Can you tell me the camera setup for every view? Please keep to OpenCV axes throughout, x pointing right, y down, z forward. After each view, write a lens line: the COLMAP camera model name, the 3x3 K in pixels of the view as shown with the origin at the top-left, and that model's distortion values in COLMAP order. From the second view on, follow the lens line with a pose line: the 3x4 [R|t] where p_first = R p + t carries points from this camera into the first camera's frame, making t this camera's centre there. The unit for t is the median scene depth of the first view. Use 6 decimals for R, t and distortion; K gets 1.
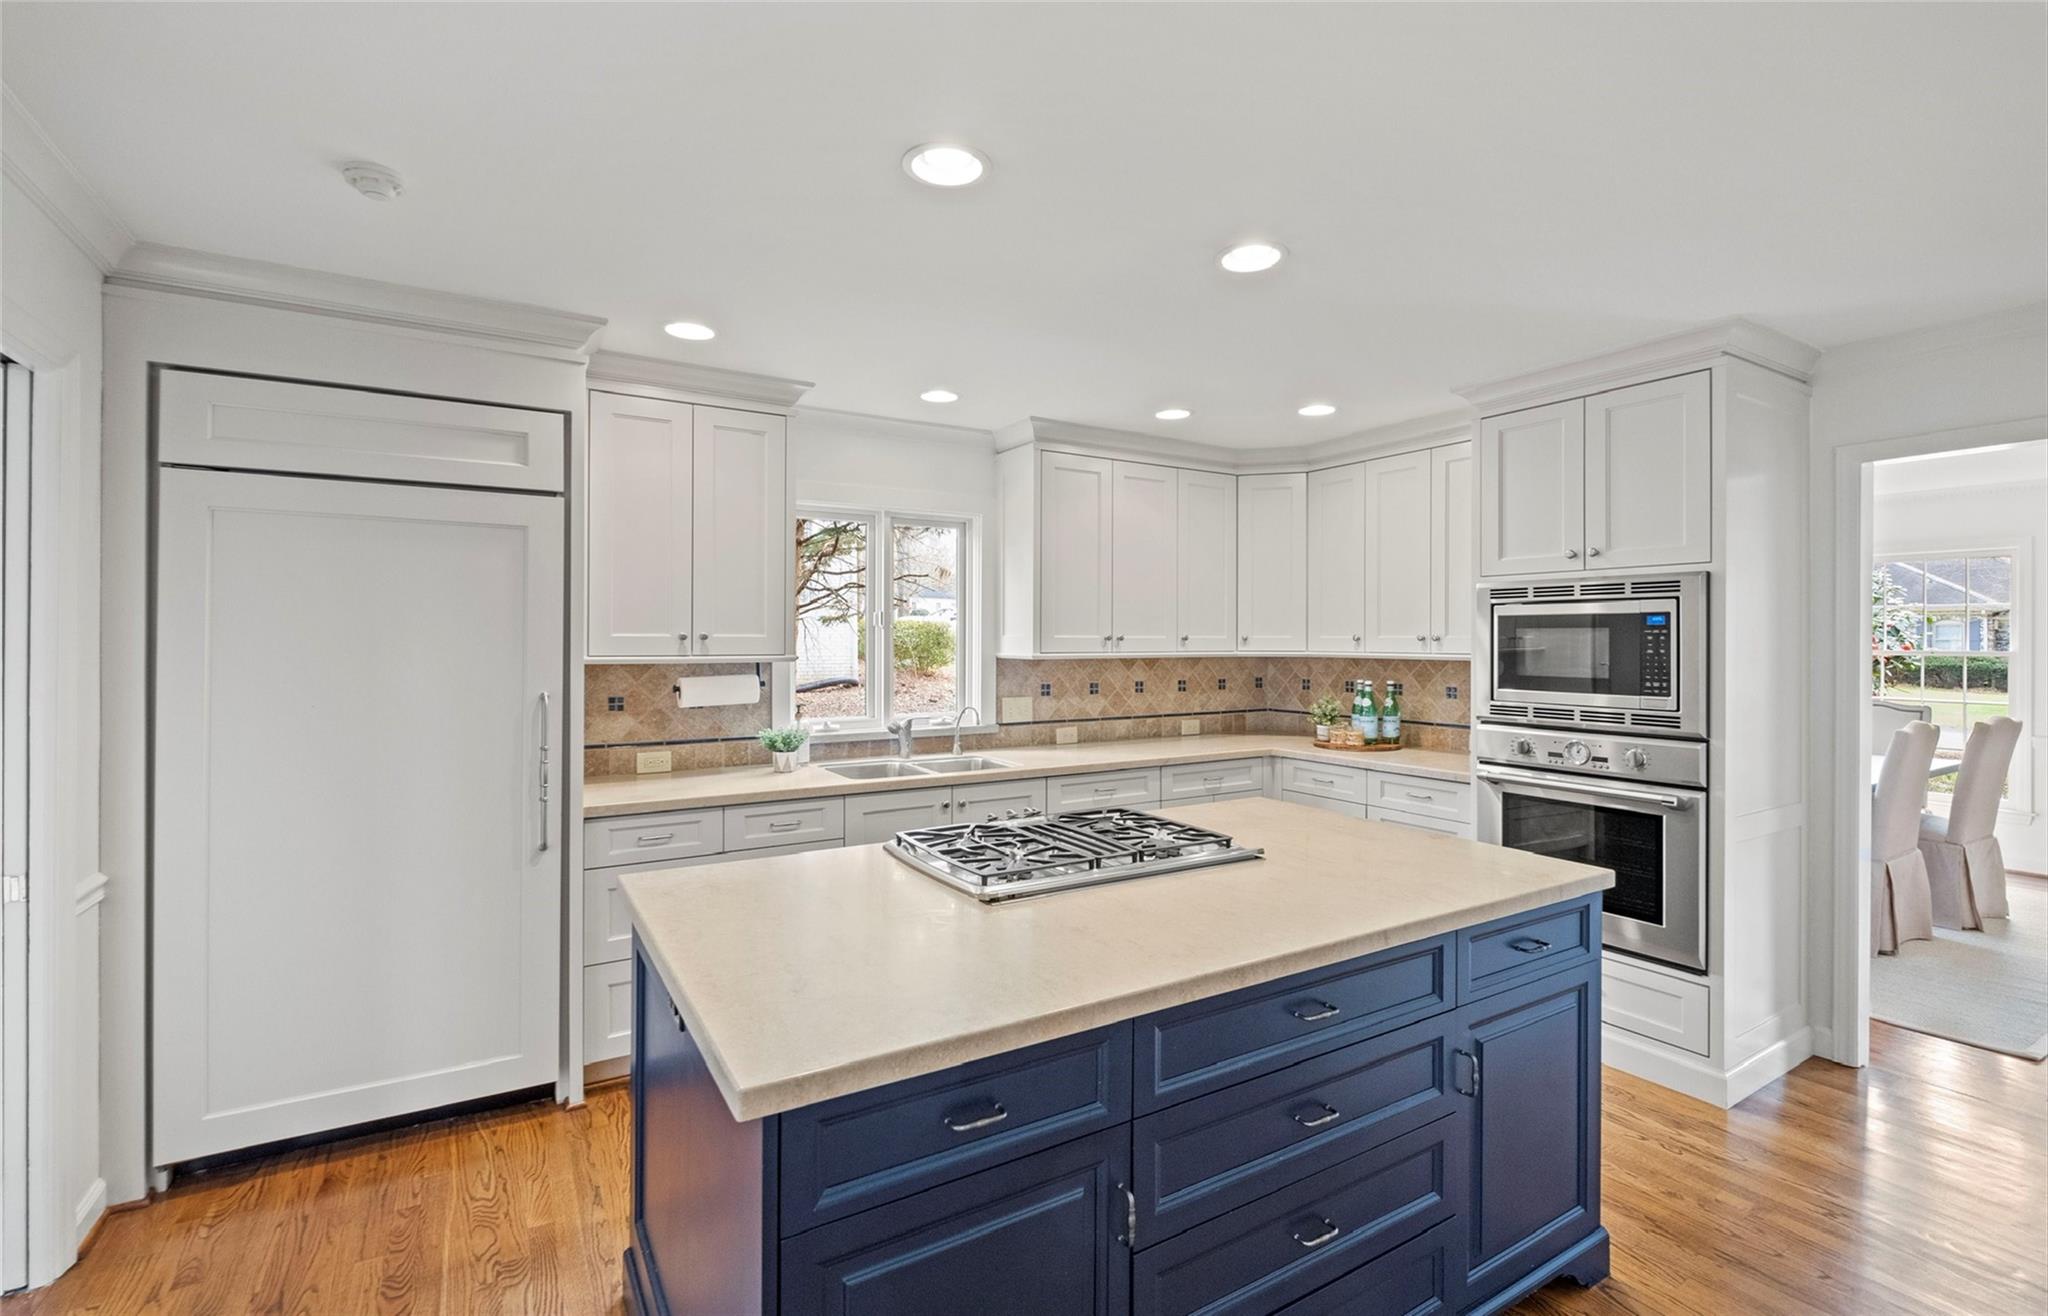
lens RADIAL K [[899.2, 0, 1033.5], [0, 899.2, 634.8], [0, 0, 1]] dist [0.000488, 0.000004]
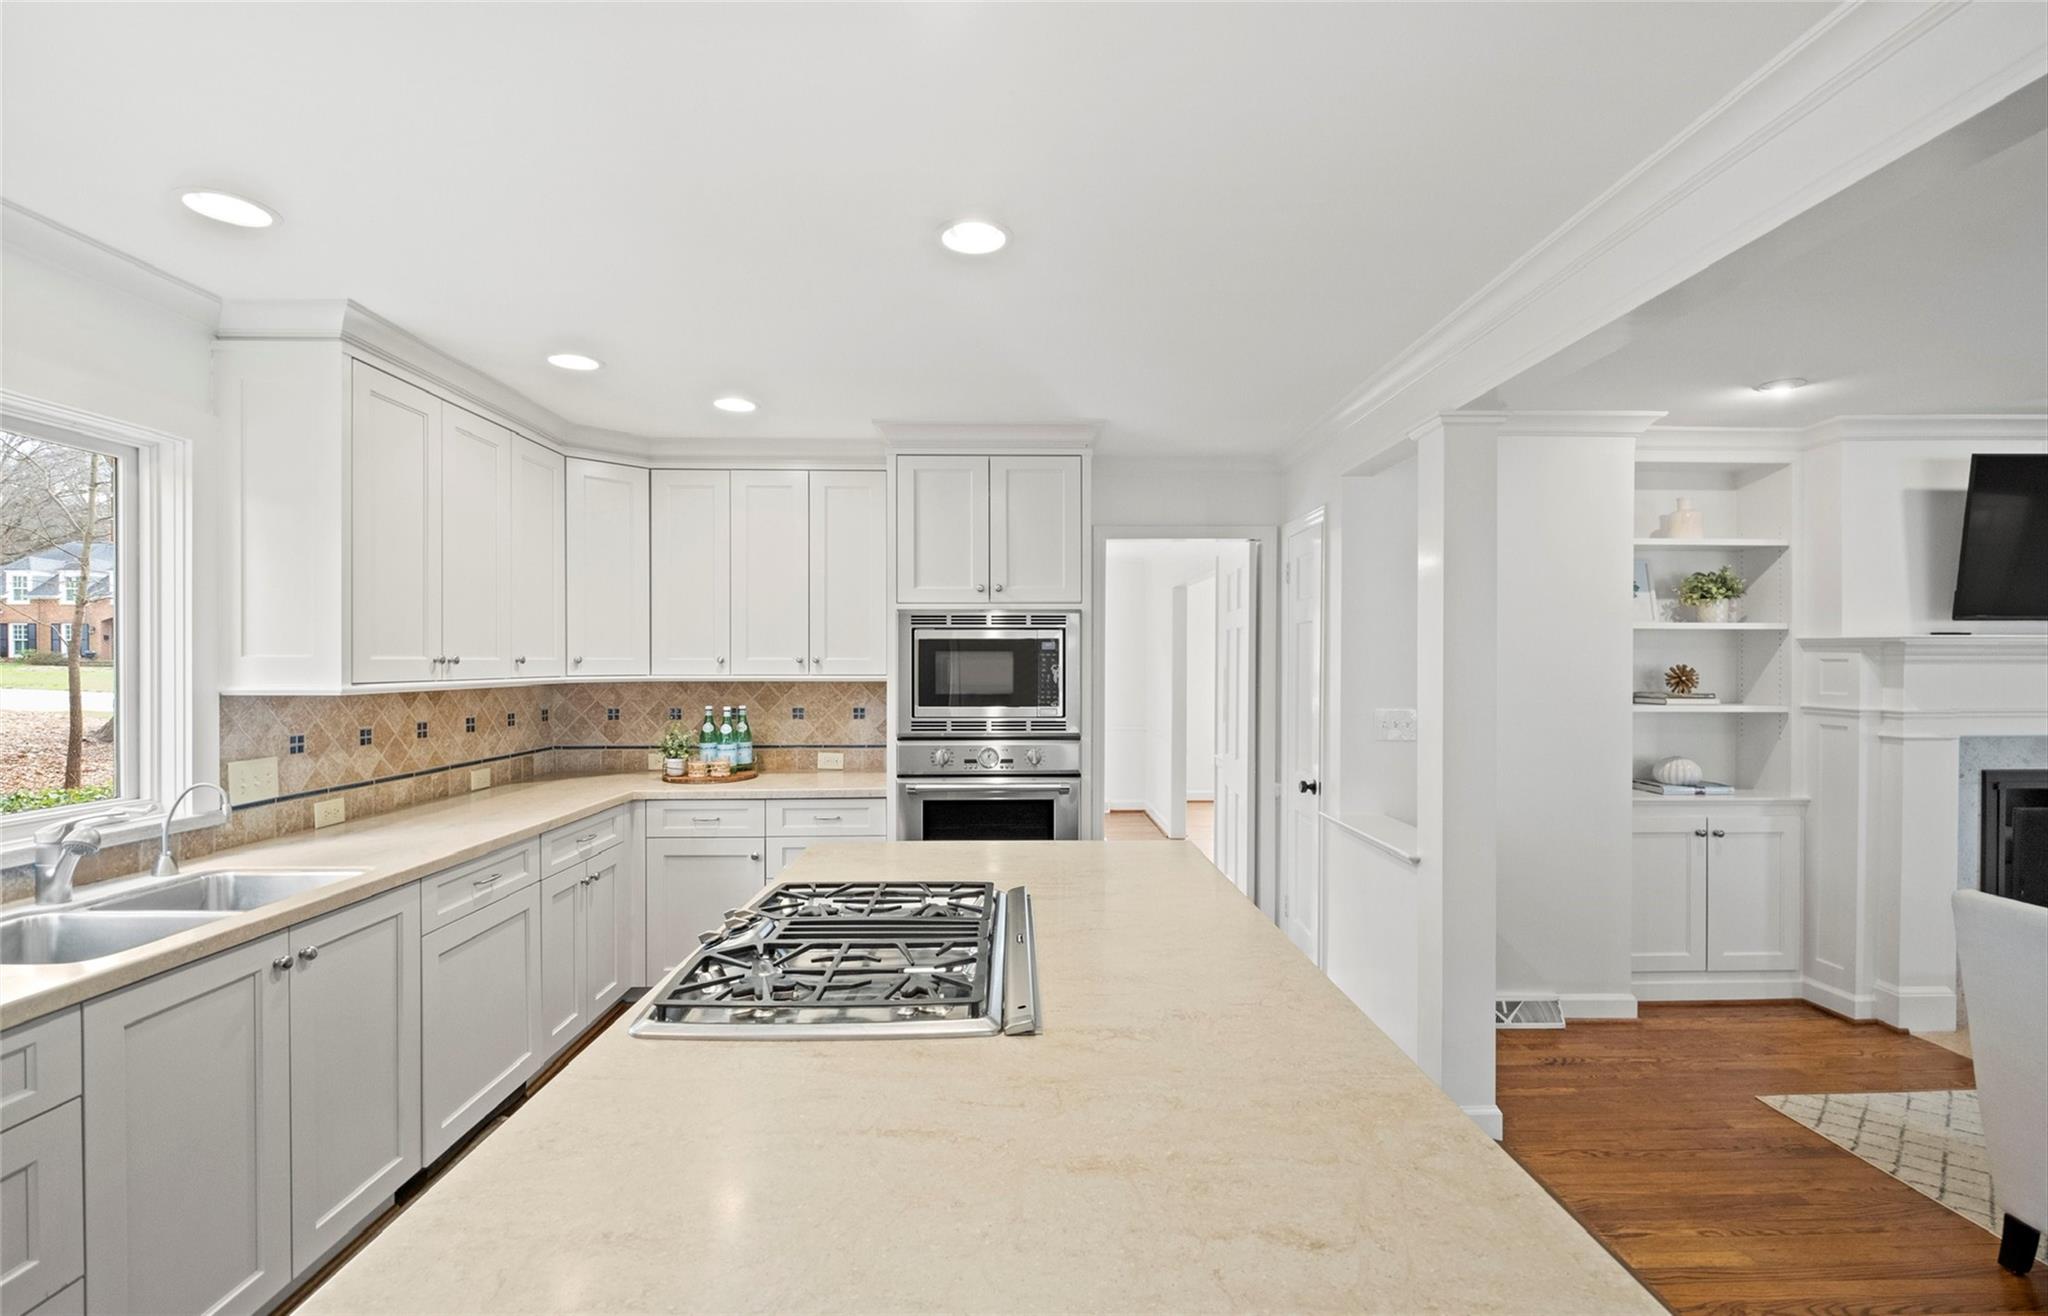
lens RADIAL K [[892.4, 0, 1029.8], [0, 892.4, 664.2], [0, 0, 1]] dist [0.007481, -0.006972]
pose [[0.503425, -0.004377, 0.864028, -0.312998], [-0.002837, 0.999973, 0.006719, 0.000789], [-0.864034, -0.005834, 0.503400, 0.302690]]
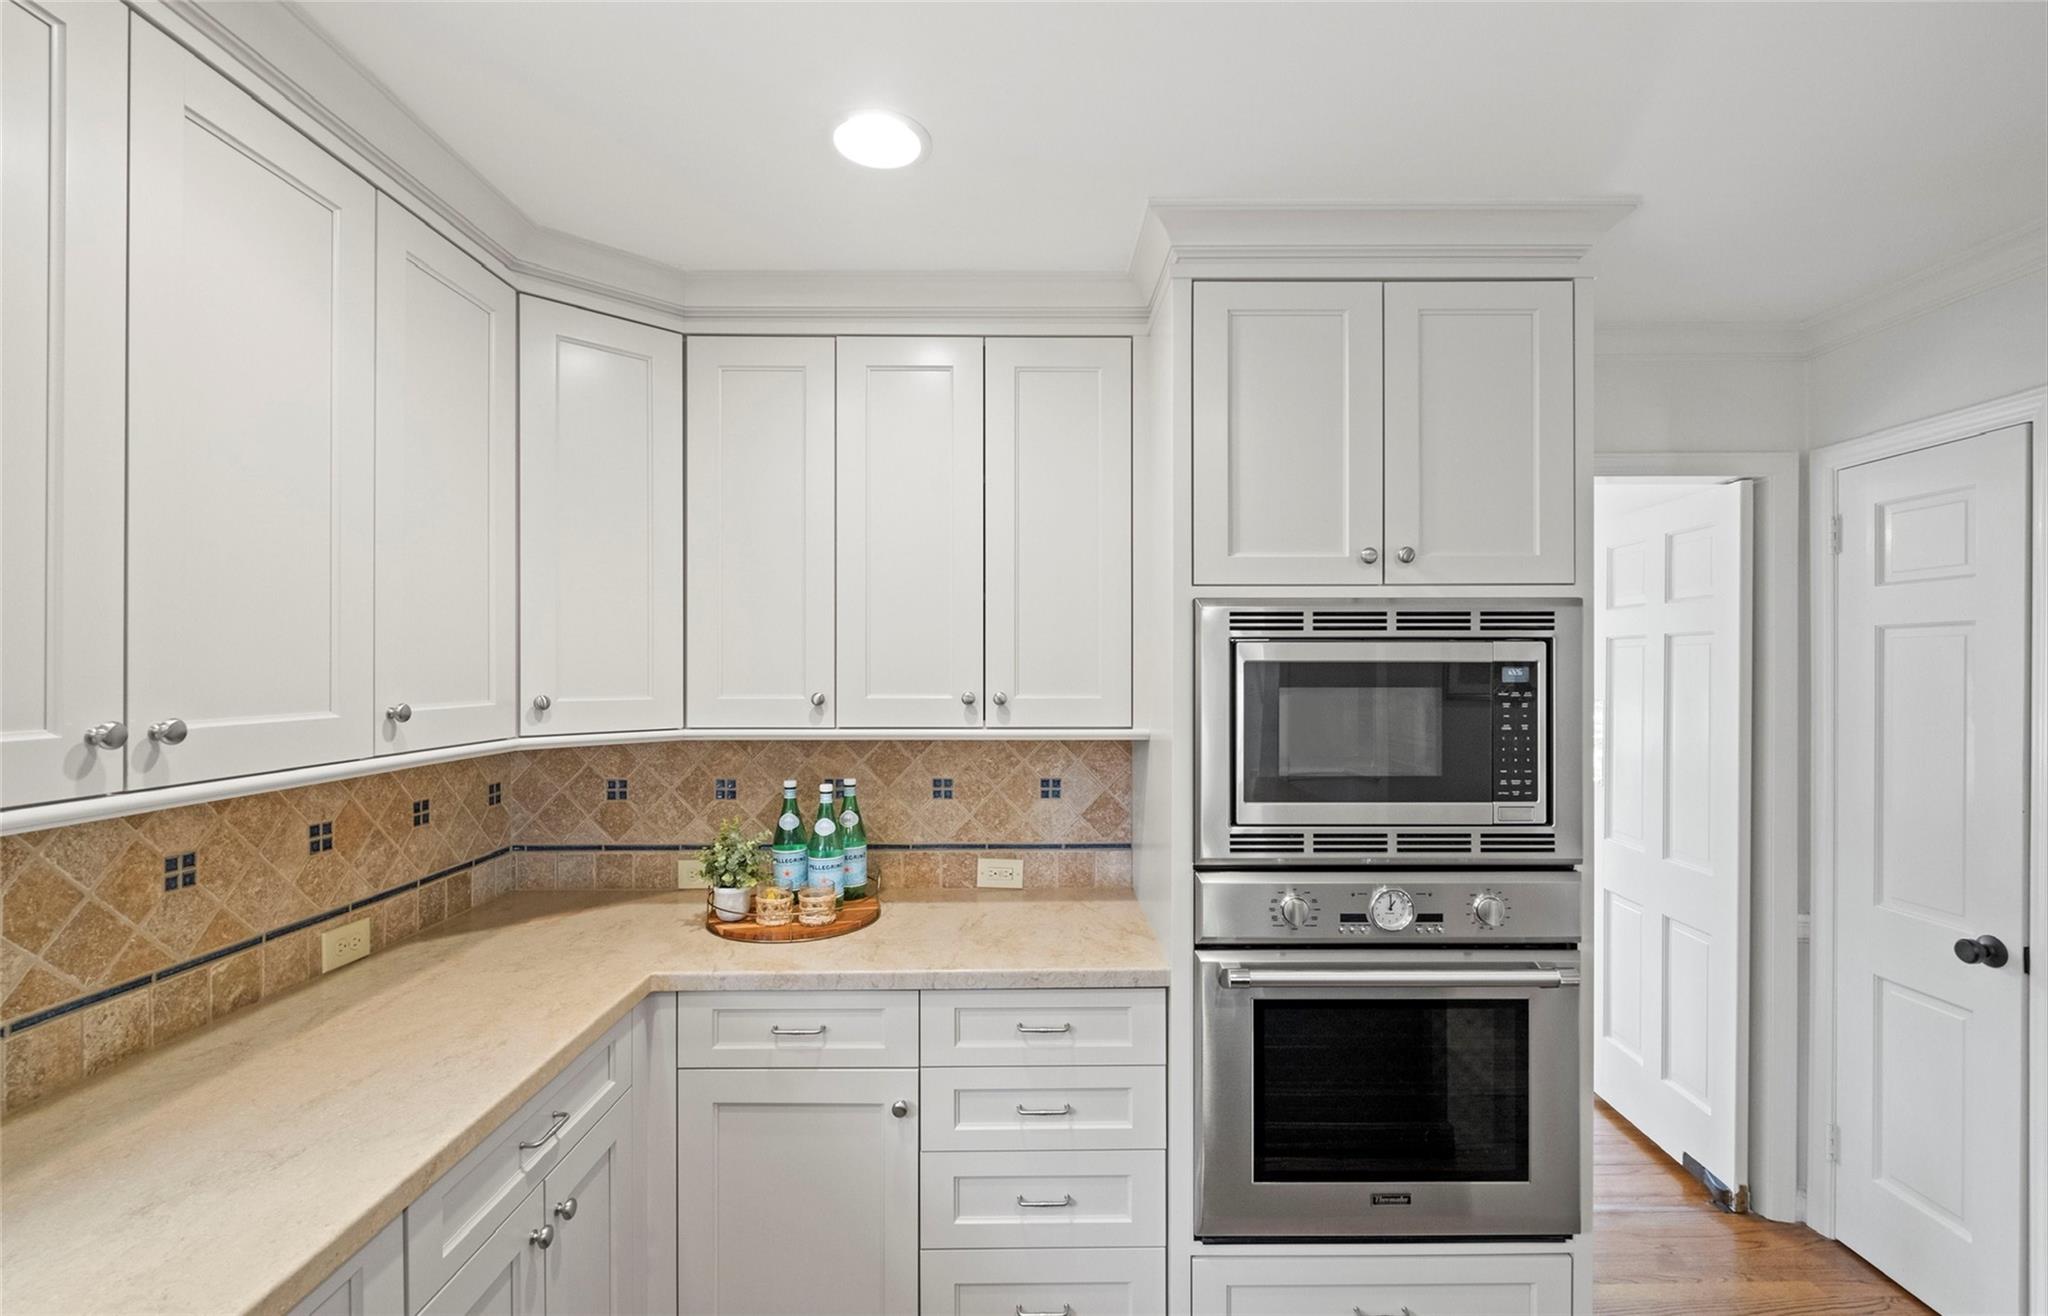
lens RADIAL K [[894.8, 0, 1029.7], [0, 894.8, 665.2], [0, 0, 1]] dist [0.001389, -0.005272]
pose [[0.518924, -0.001727, 0.854819, 0.008827], [-0.002640, 0.999990, 0.003623, -0.018917], [-0.854816, -0.004137, 0.518914, 0.748587]]
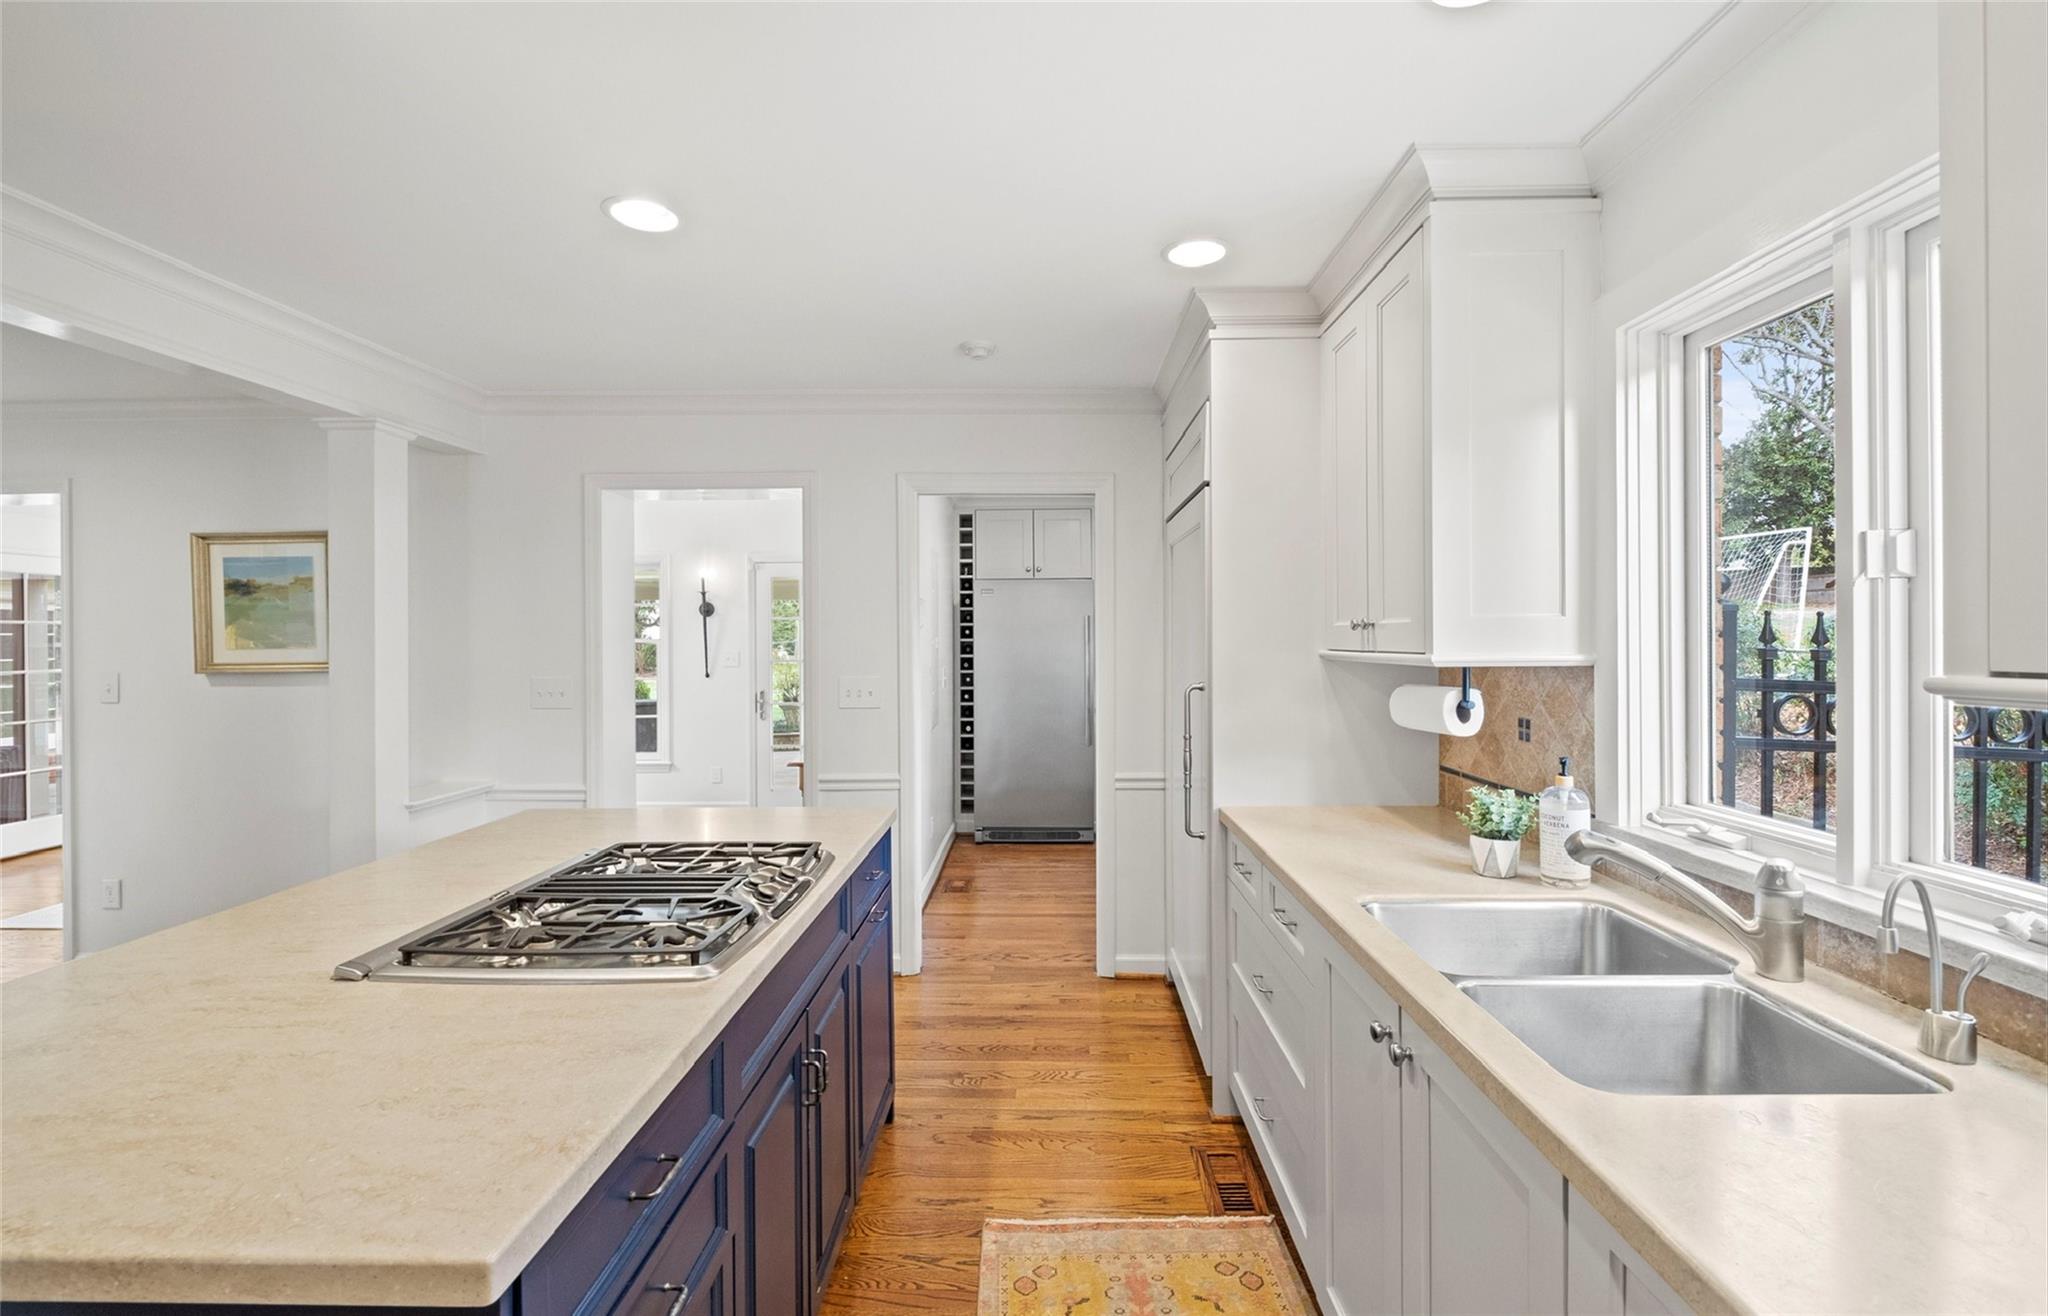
lens RADIAL K [[901.4, 0, 1024.0], [0, 901.4, 658.0], [0, 0, 1]] dist [0.009210, -0.007165]
pose [[-0.541273, 0.016523, -0.840685, 0.305299], [0.009737, 0.999863, 0.013382, 0.013660], [0.840791, -0.000943, -0.541359, 0.999857]]
